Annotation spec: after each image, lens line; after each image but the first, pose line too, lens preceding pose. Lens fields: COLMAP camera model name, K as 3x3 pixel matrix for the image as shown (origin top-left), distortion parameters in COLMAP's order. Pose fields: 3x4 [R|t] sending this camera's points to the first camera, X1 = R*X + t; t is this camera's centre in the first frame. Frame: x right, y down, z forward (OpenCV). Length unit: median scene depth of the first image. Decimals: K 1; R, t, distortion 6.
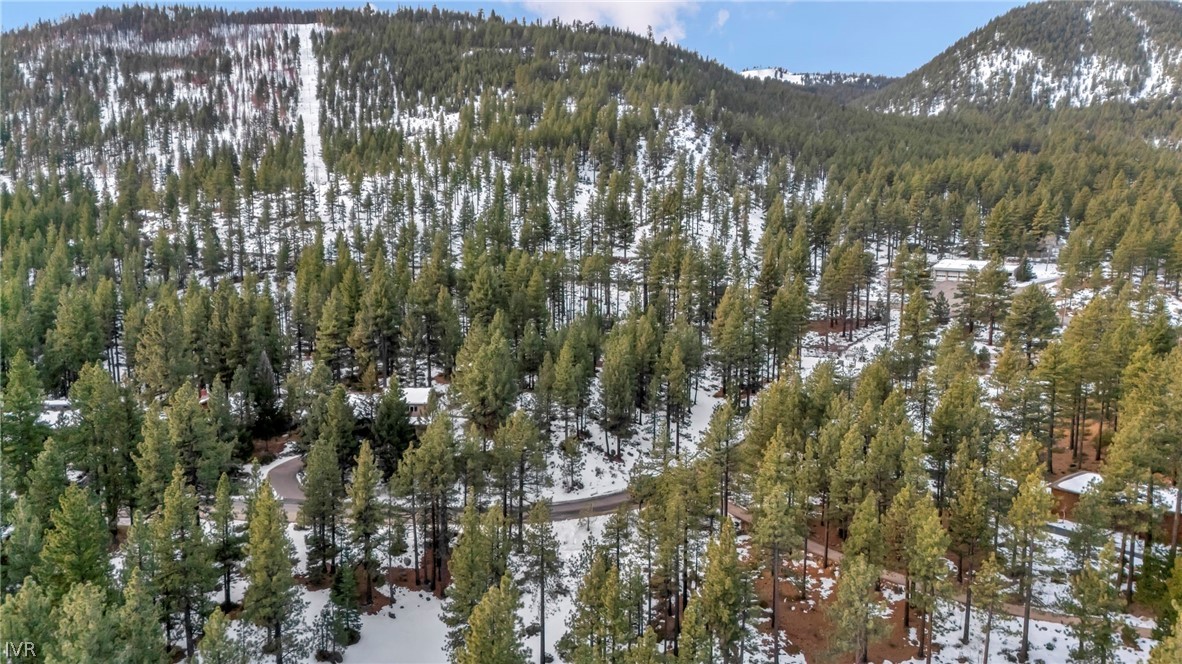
lens RADIAL K [[888.0, 0, 591.0], [0, 888.0, 332.0], [0, 0, 1]] dist [0.119232, -0.139815]
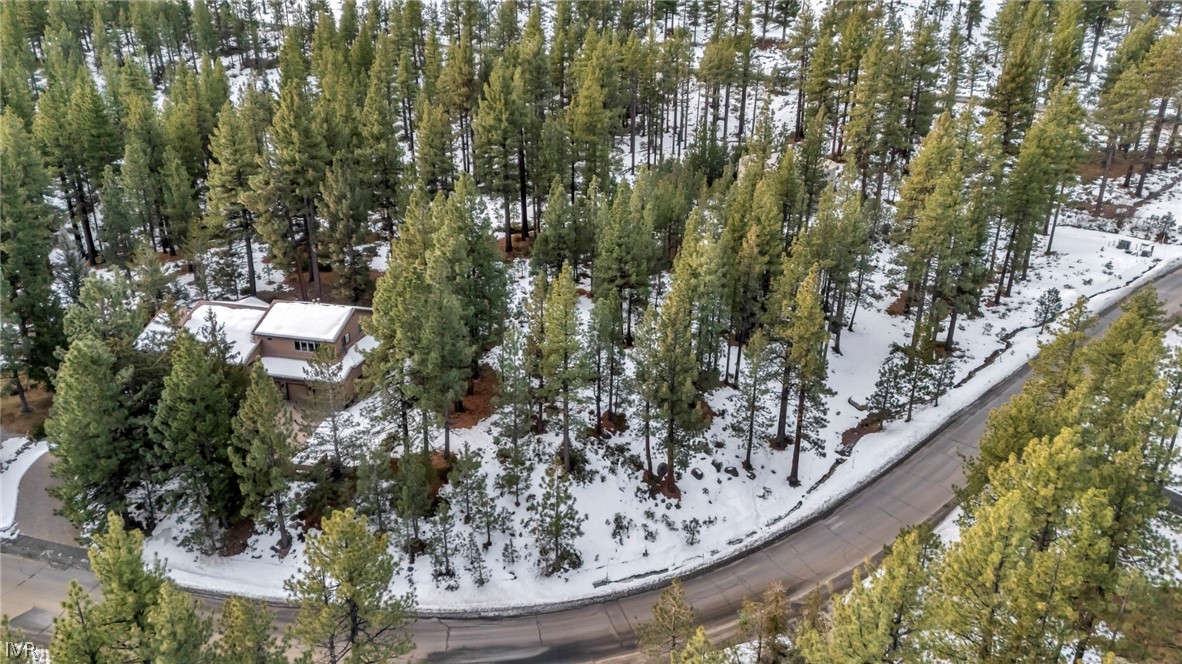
lens RADIAL K [[888.0, 0, 591.0], [0, 888.0, 332.0], [0, 0, 1]] dist [0.119232, -0.139815]
pose [[0.980933, 0.080524, -0.176881, 0.045764], [-0.034598, 0.967943, 0.248777, -0.045292], [0.191243, -0.237914, 0.952273, 0.346406]]
